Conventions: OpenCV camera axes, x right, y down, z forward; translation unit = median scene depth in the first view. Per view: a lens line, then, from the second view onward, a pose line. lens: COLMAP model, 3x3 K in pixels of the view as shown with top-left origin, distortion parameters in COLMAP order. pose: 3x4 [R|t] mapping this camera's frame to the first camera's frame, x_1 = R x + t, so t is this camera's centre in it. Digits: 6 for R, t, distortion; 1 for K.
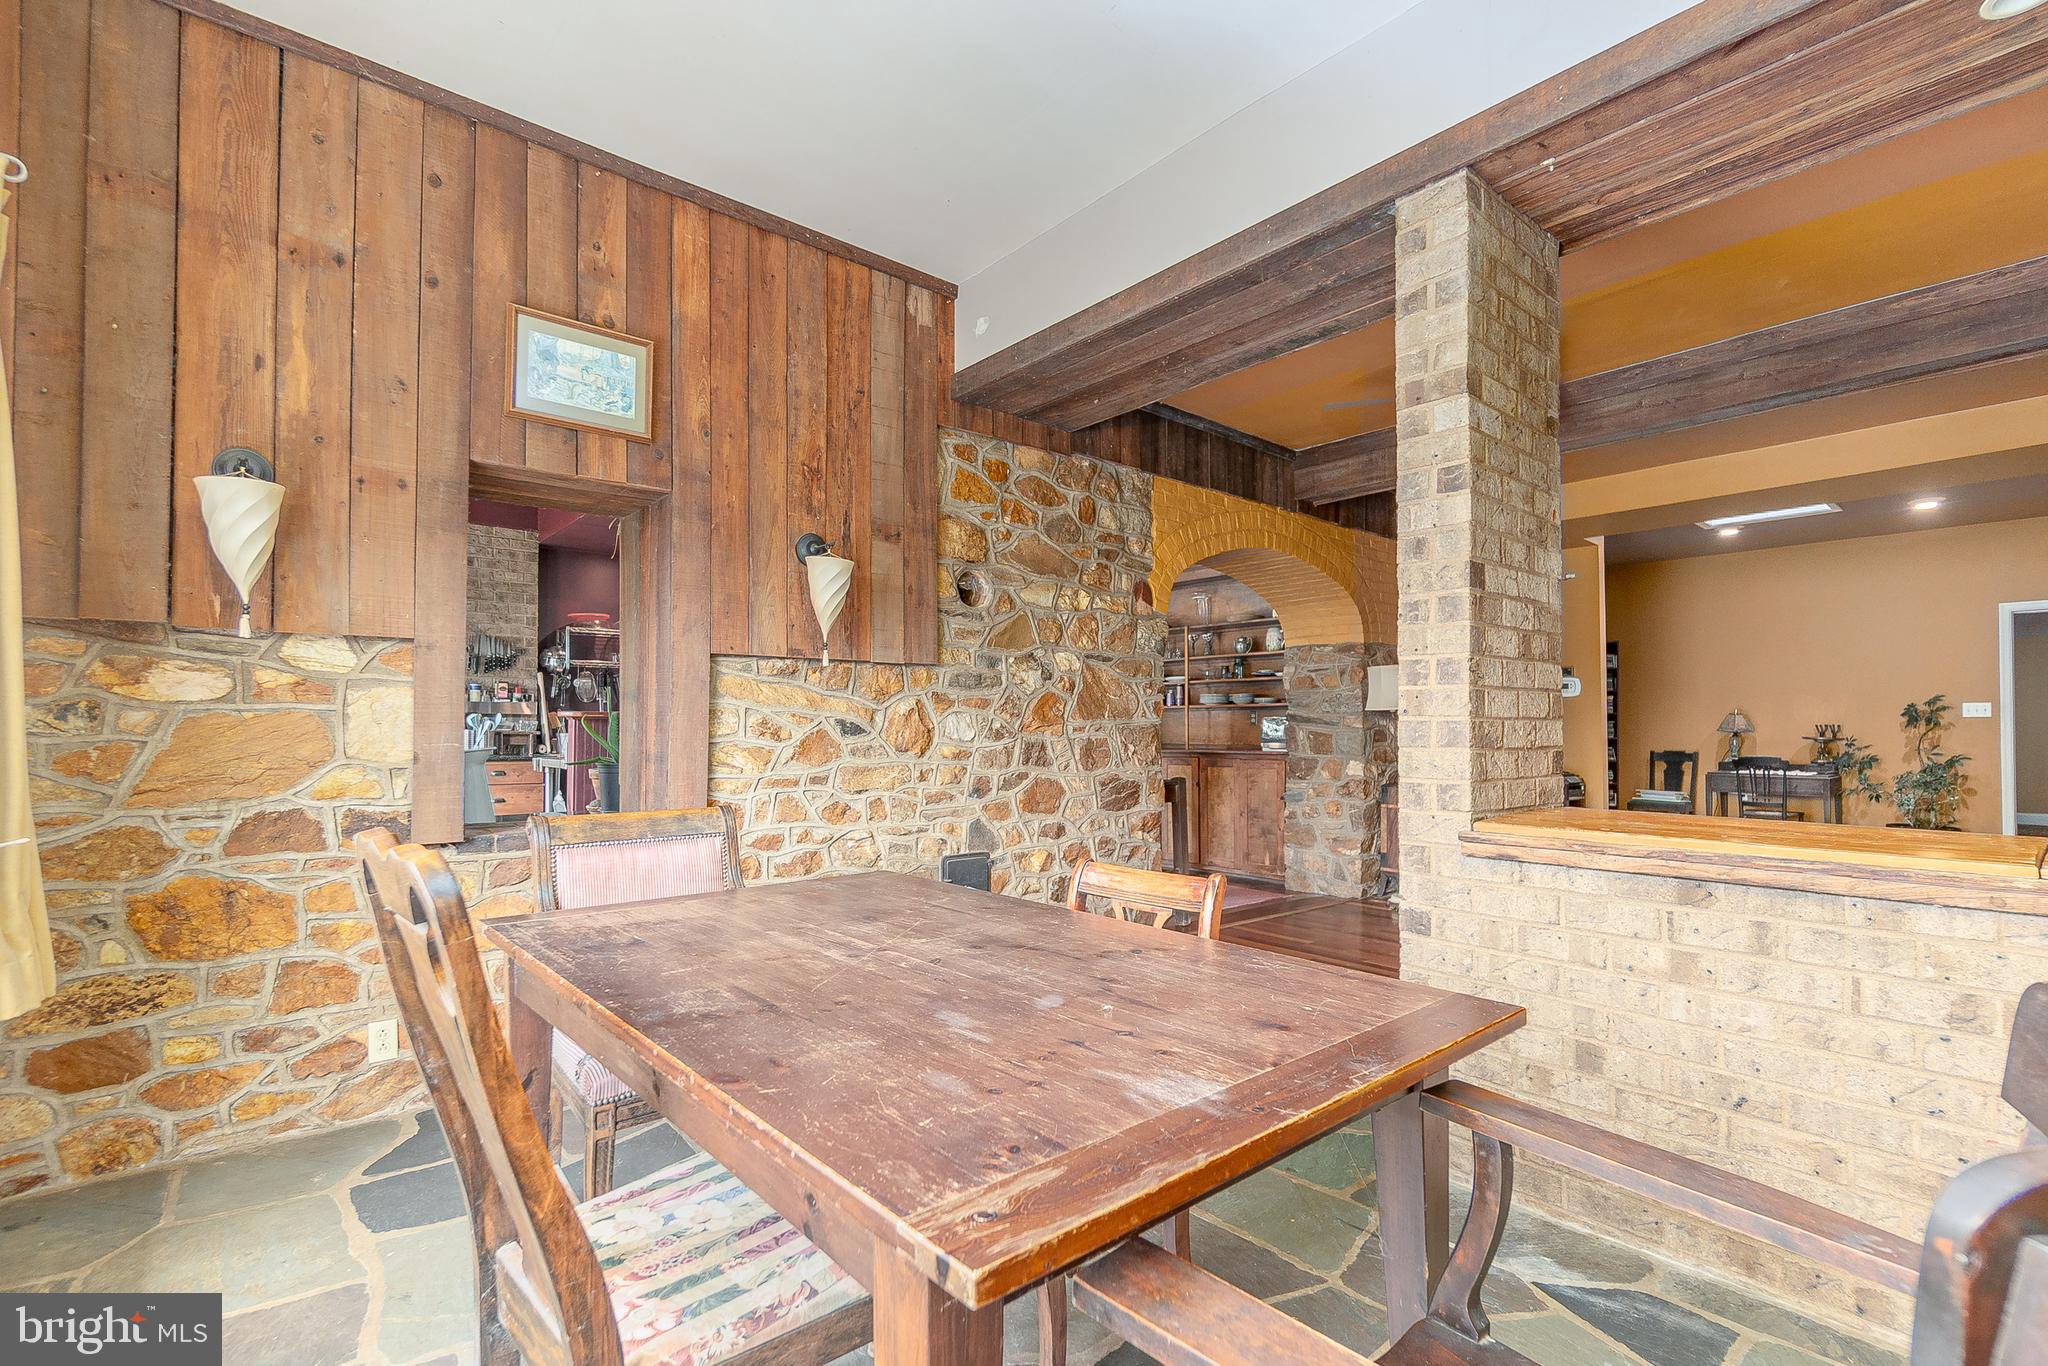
lens RADIAL K [[939.2, 0, 1024.7], [0, 939.2, 710.0], [0, 0, 1]] dist [-0.000998, -0.000010]
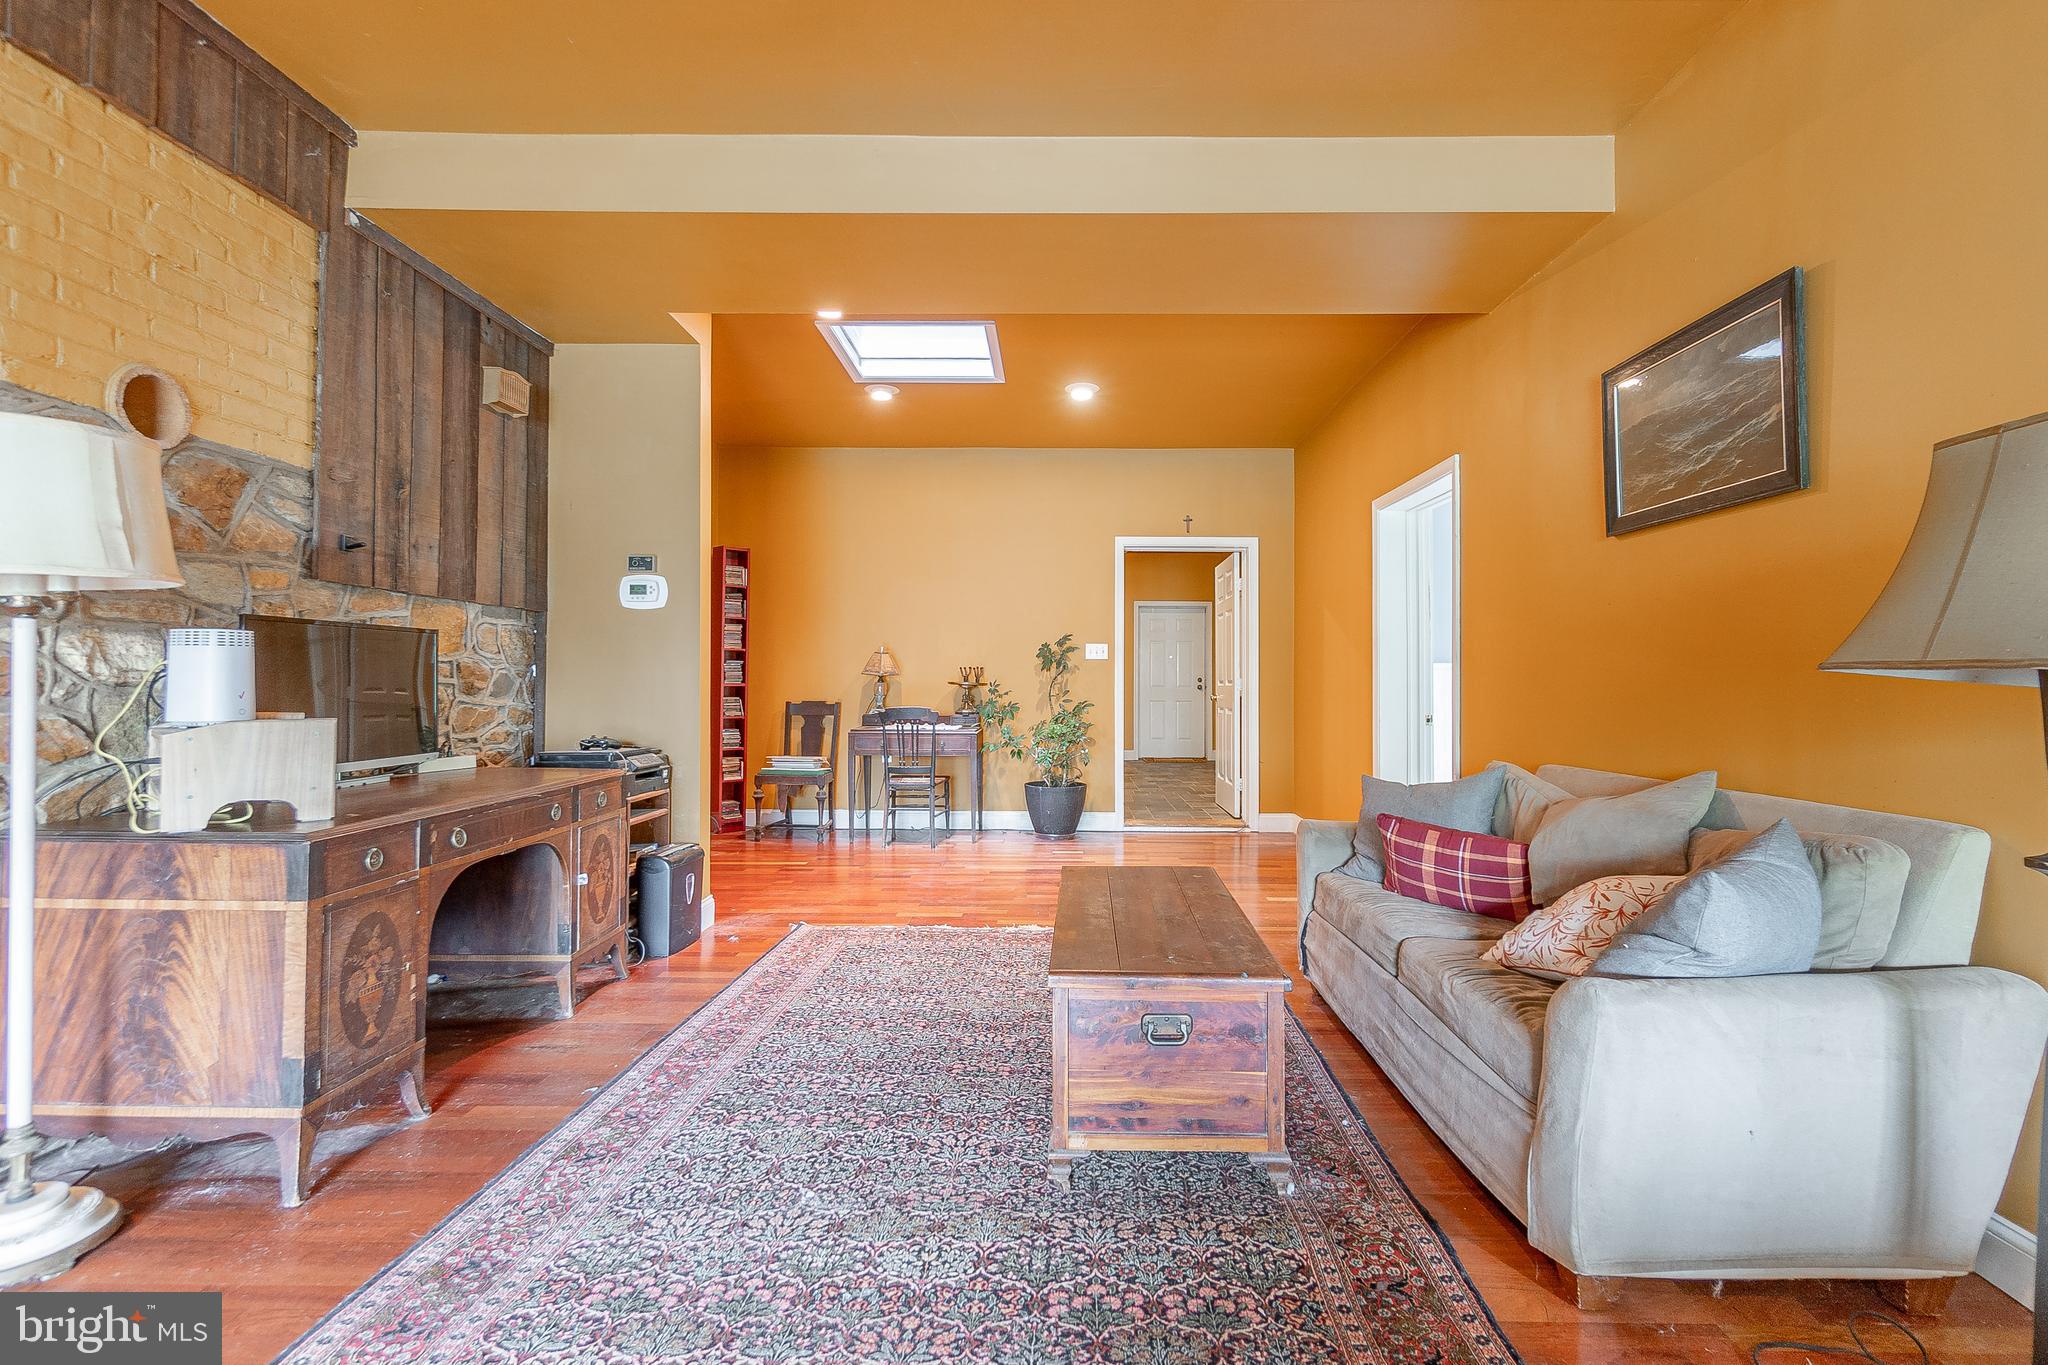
lens RADIAL K [[910.1, 0, 1052.1], [0, 910.1, 667.3], [0, 0, 1]] dist [-0.000558, 0.000028]
pose [[0.661419, 0.010877, 0.749938, 0.844422], [-0.017477, 0.999847, 0.000912, 0.038991], [-0.749813, -0.013710, 0.661508, 1.169080]]
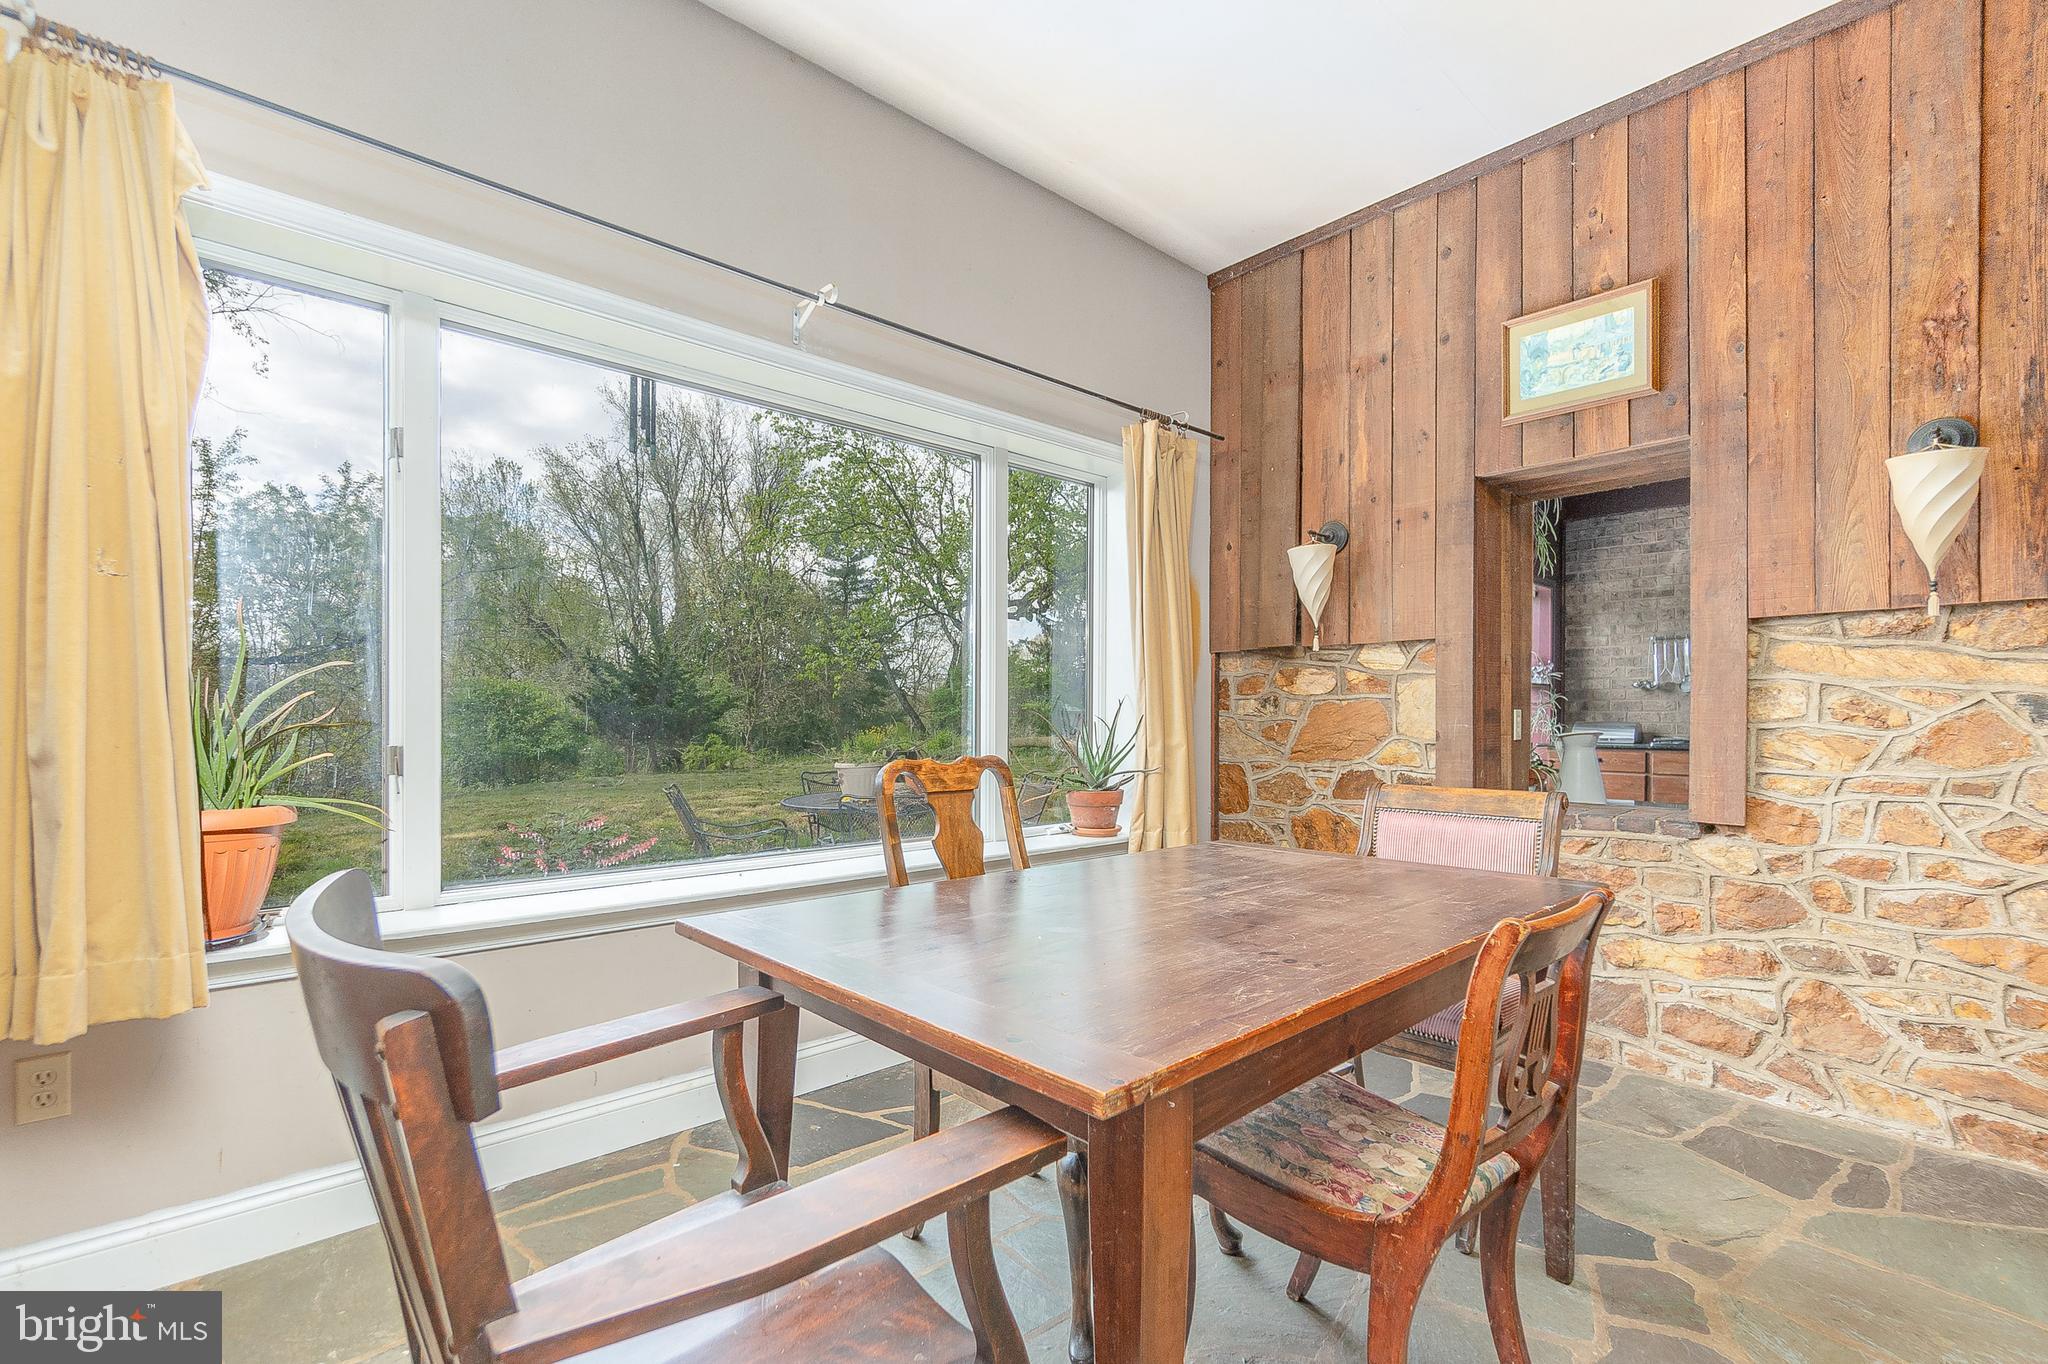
lens RADIAL K [[921.3, 0, 1011.6], [0, 921.3, 728.1], [0, 0, 1]] dist [0.002085, 0.000274]
pose [[0.016607, 0.010050, -0.999812, 0.499892], [0.015103, 0.999833, 0.010301, 0.018390], [0.999748, -0.015272, 0.016452, 0.387398]]
